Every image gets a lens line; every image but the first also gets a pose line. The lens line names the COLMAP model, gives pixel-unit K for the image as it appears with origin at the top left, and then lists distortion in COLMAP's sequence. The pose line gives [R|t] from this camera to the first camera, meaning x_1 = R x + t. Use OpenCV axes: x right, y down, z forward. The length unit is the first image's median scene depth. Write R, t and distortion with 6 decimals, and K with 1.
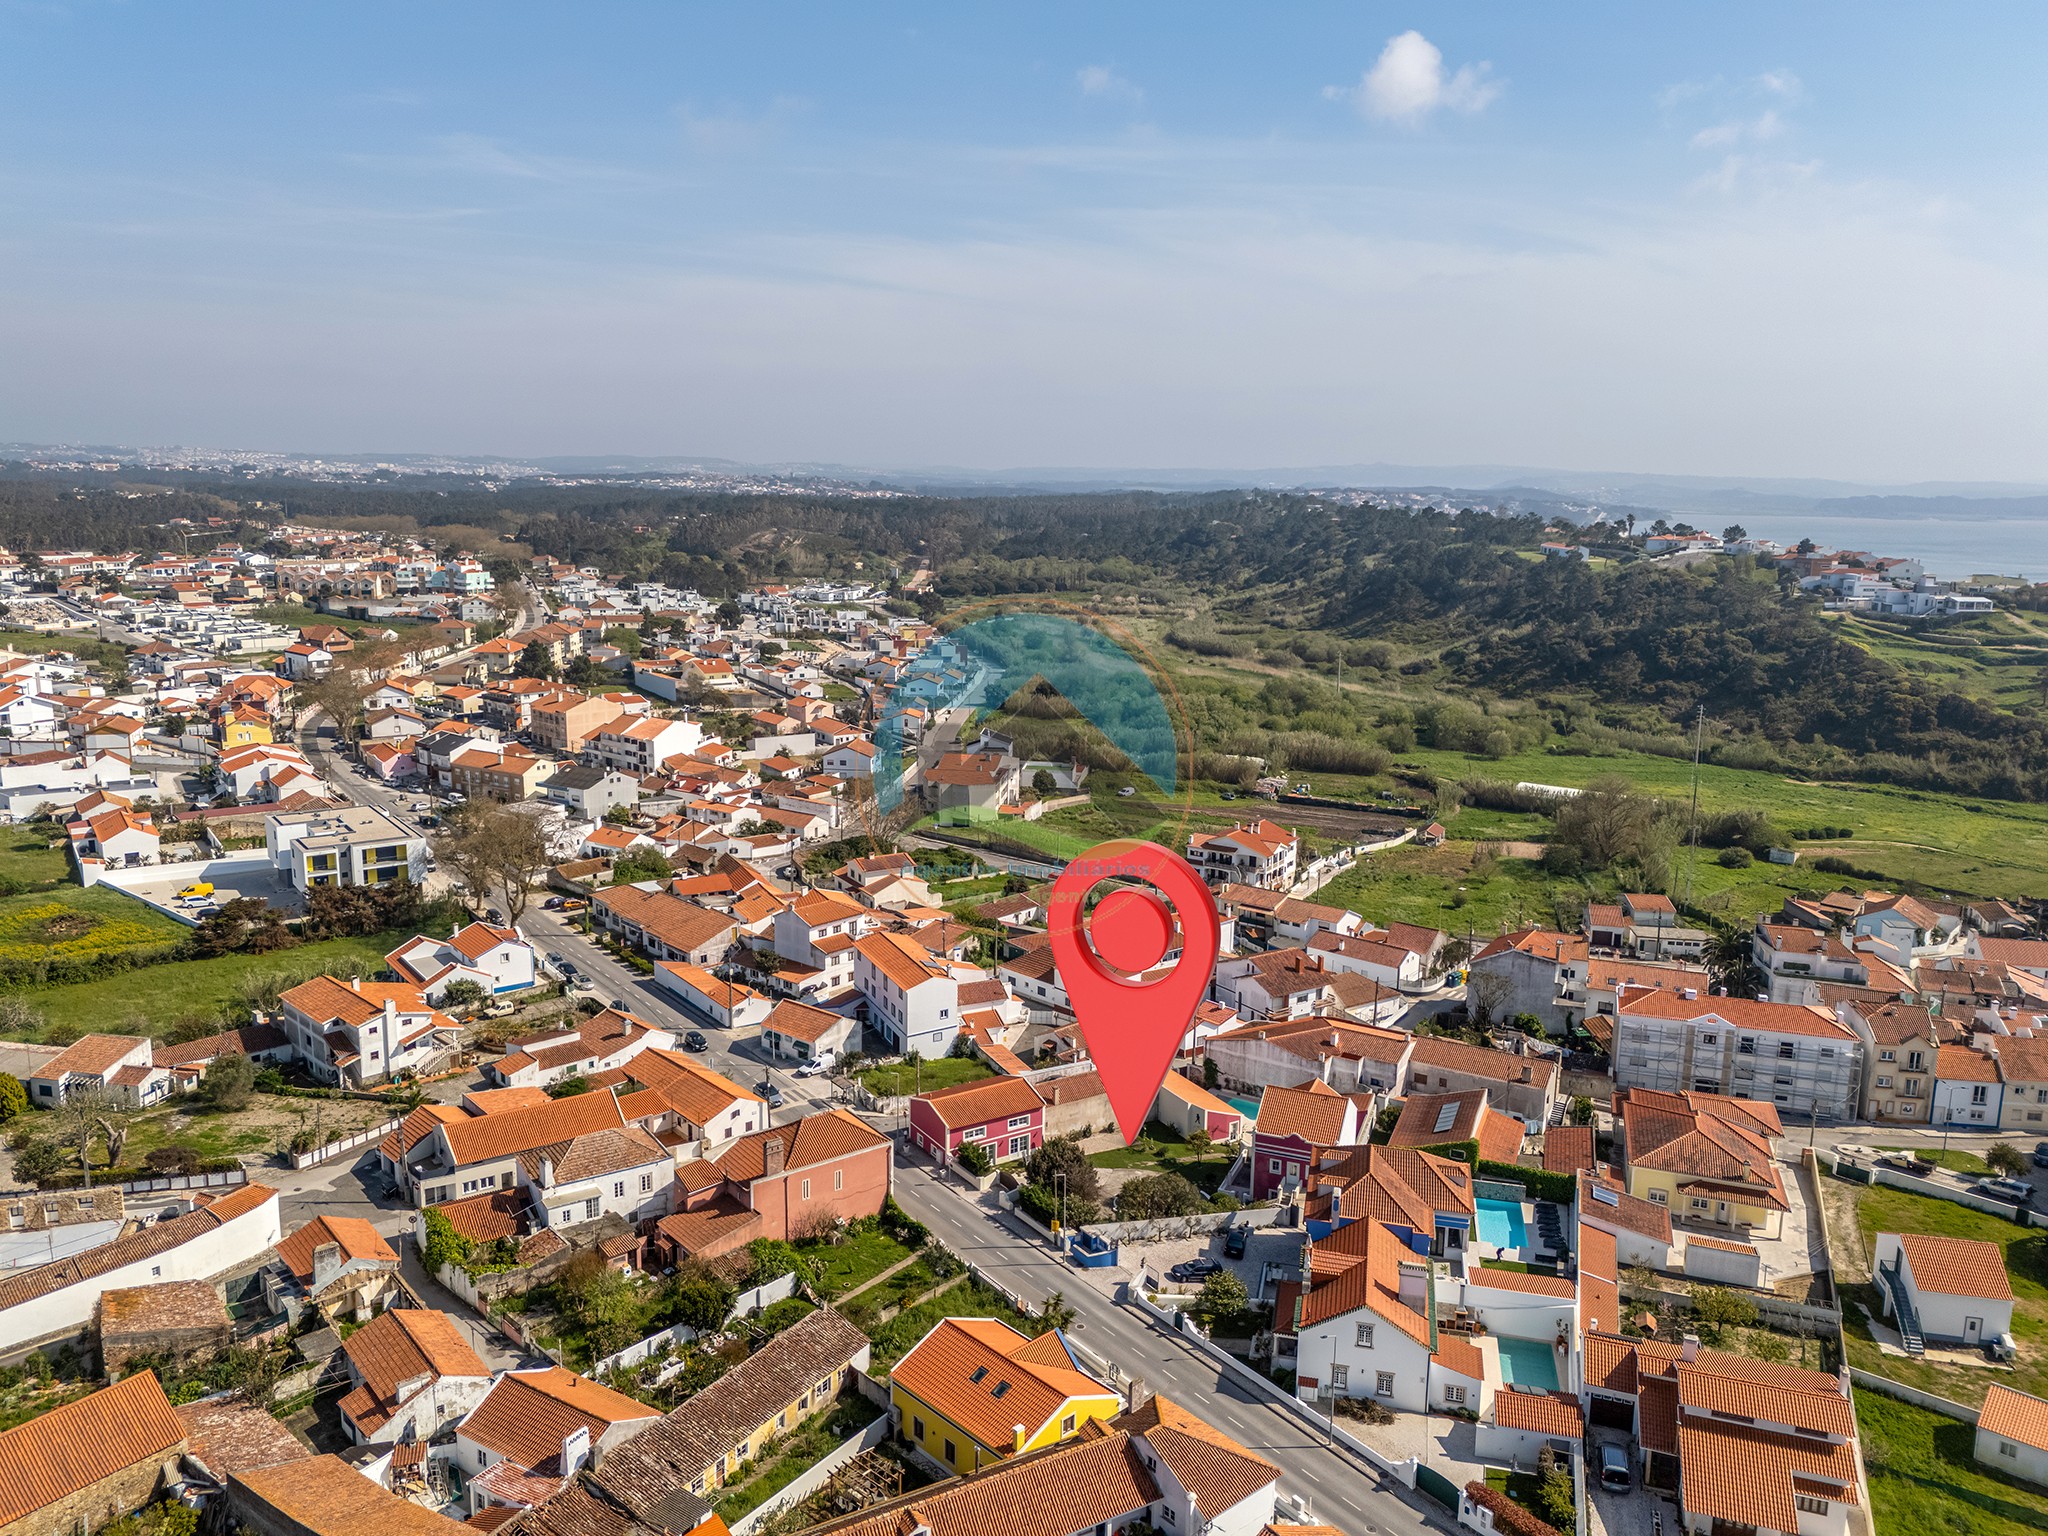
lens RADIAL K [[1501.9, 0, 1027.1], [0, 1501.9, 760.1], [0, 0, 1]] dist [0.080995, -0.075646]
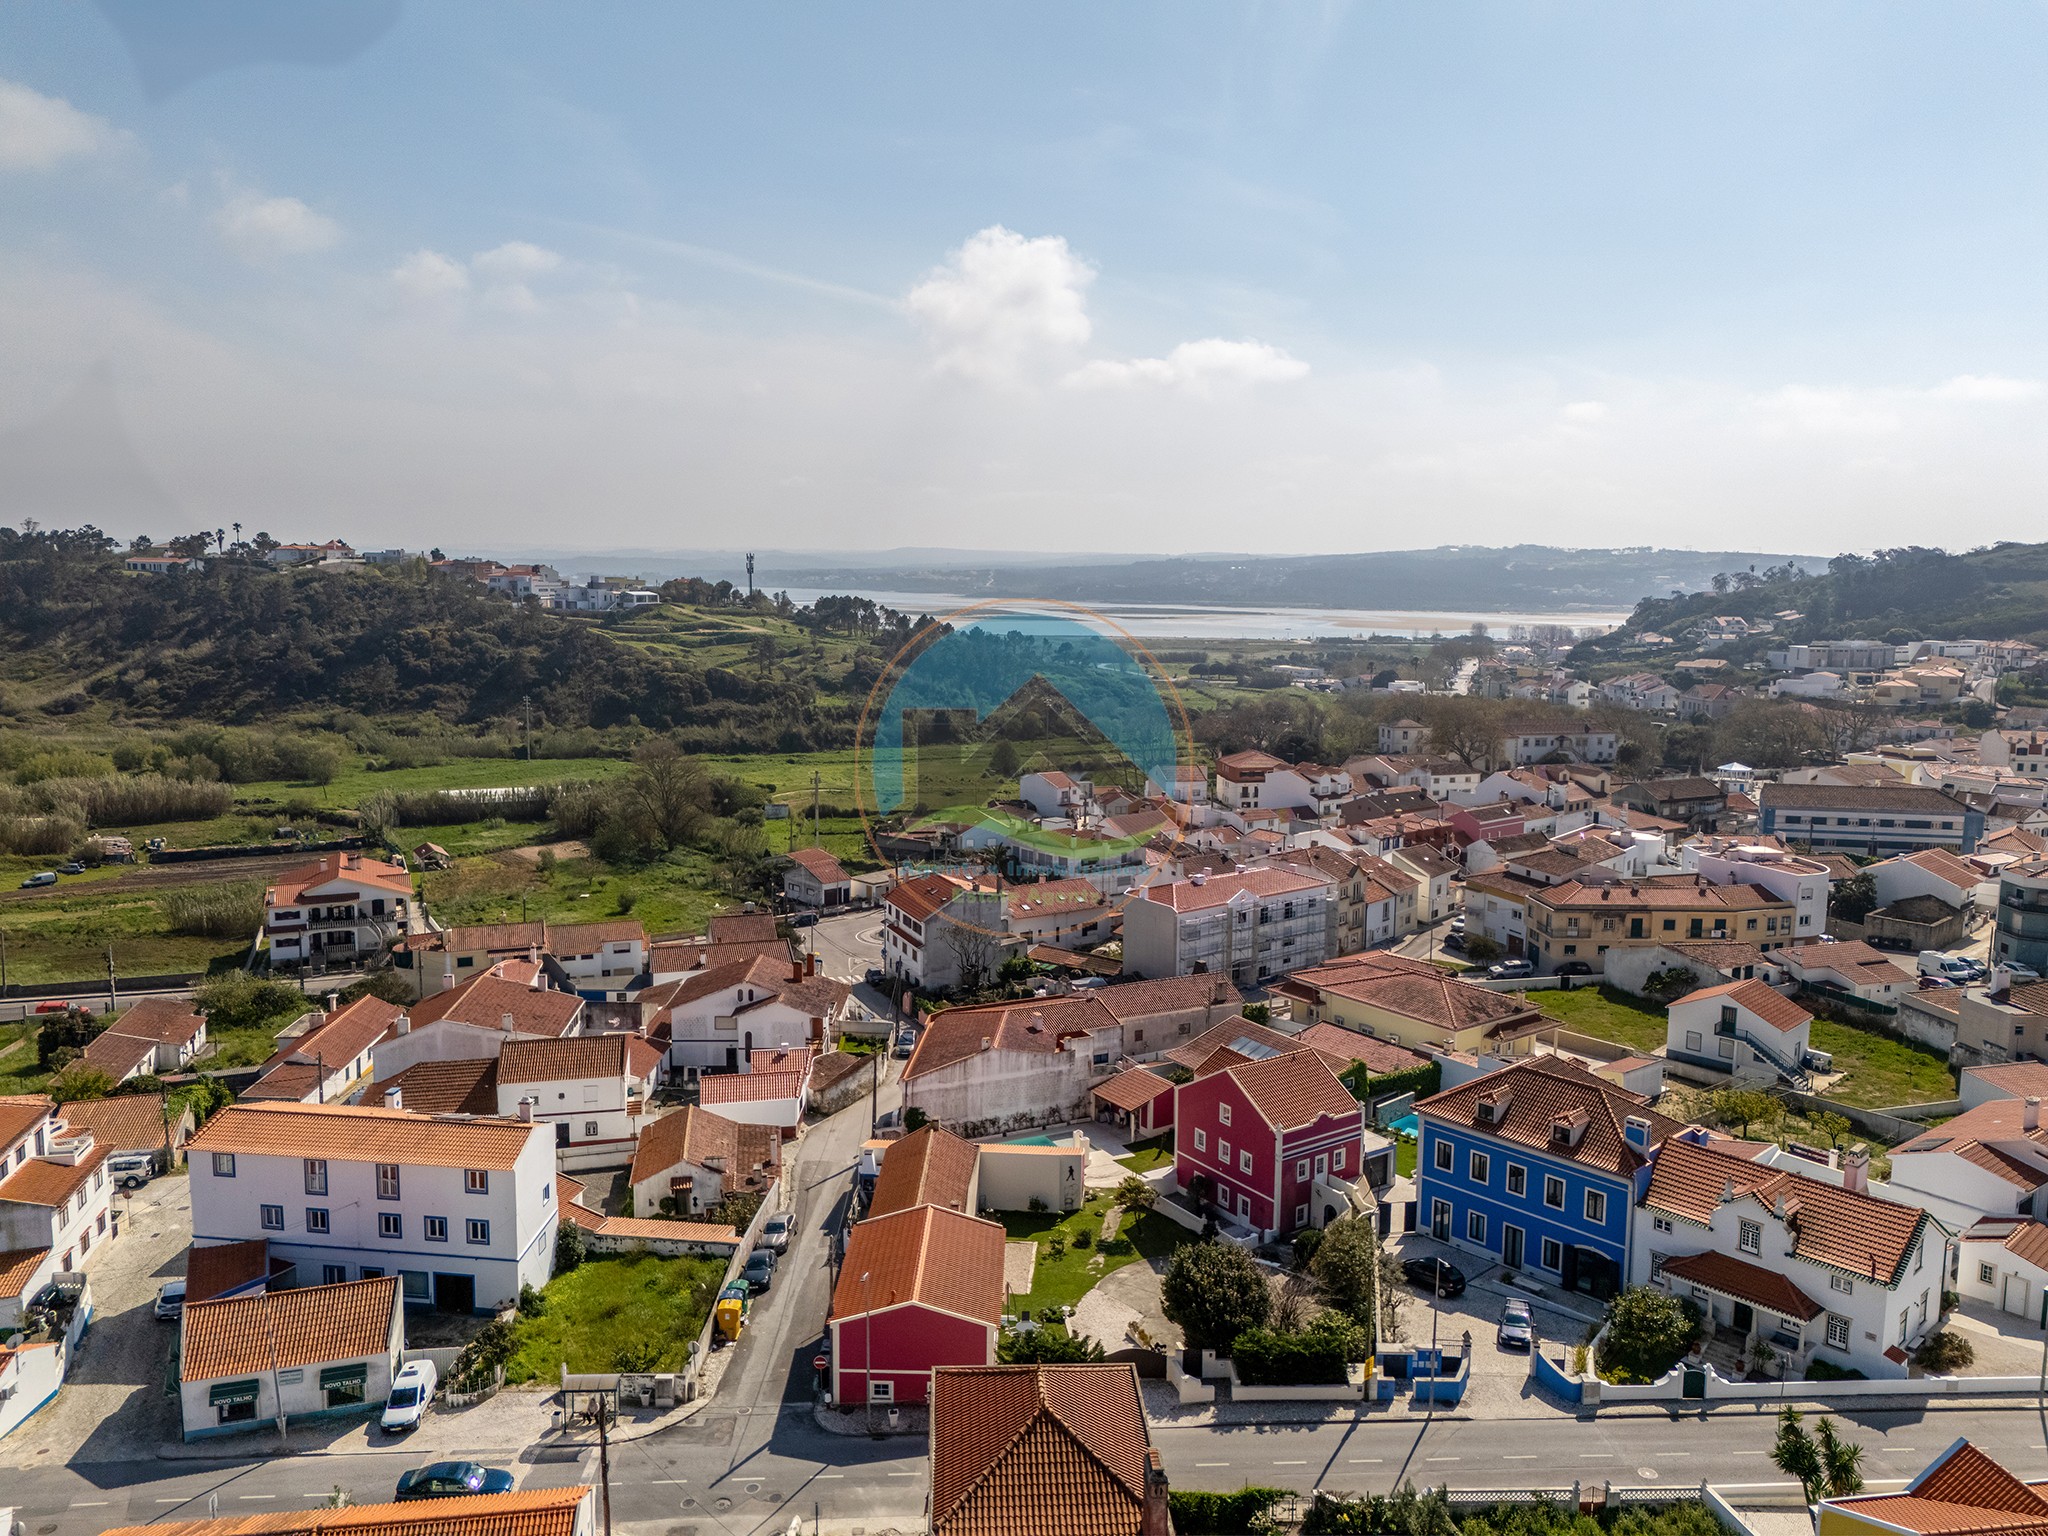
lens RADIAL K [[1501.9, 0, 1027.1], [0, 1501.9, 760.1], [0, 0, 1]] dist [0.080995, -0.075646]
pose [[0.552925, -0.119084, 0.824677, -0.150614], [0.152669, 0.987458, 0.040229, 0.011664], [-0.819125, 0.103660, 0.564171, 0.228694]]
